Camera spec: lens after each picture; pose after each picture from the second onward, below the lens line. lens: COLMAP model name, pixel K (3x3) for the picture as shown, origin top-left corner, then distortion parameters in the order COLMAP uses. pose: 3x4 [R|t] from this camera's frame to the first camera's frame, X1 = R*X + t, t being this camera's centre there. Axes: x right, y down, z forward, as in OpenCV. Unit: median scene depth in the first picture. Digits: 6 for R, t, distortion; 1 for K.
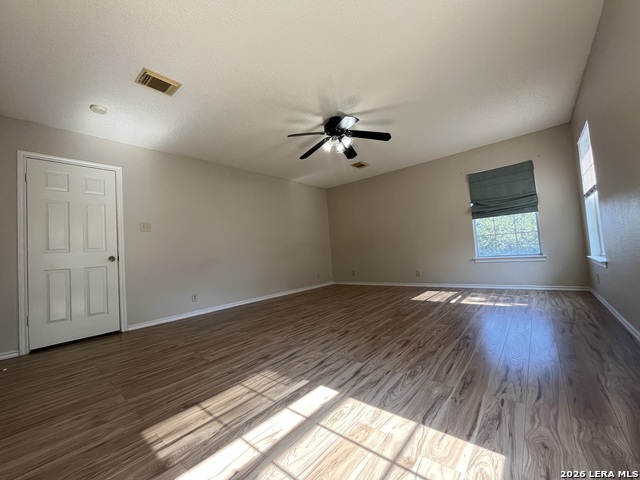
lens RADIAL K [[260.8, 0, 316.8], [0, 260.8, 237.9], [0, 0, 1]] dist [-0.005976, 0.001594]
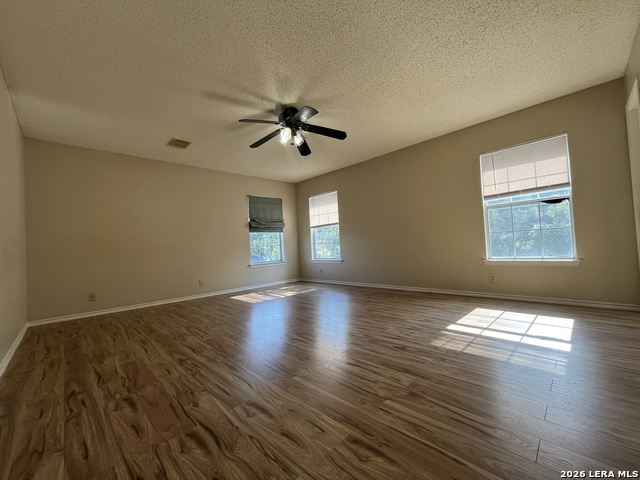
lens RADIAL K [[260.8, 0, 317.0], [0, 260.8, 239.4], [0, 0, 1]] dist [-0.005976, 0.001594]
pose [[0.083525, 0.096628, 0.991810, -1.056671], [-0.014102, 0.995303, -0.095781, 0.133517], [-0.996406, -0.005986, 0.084496, 1.066124]]
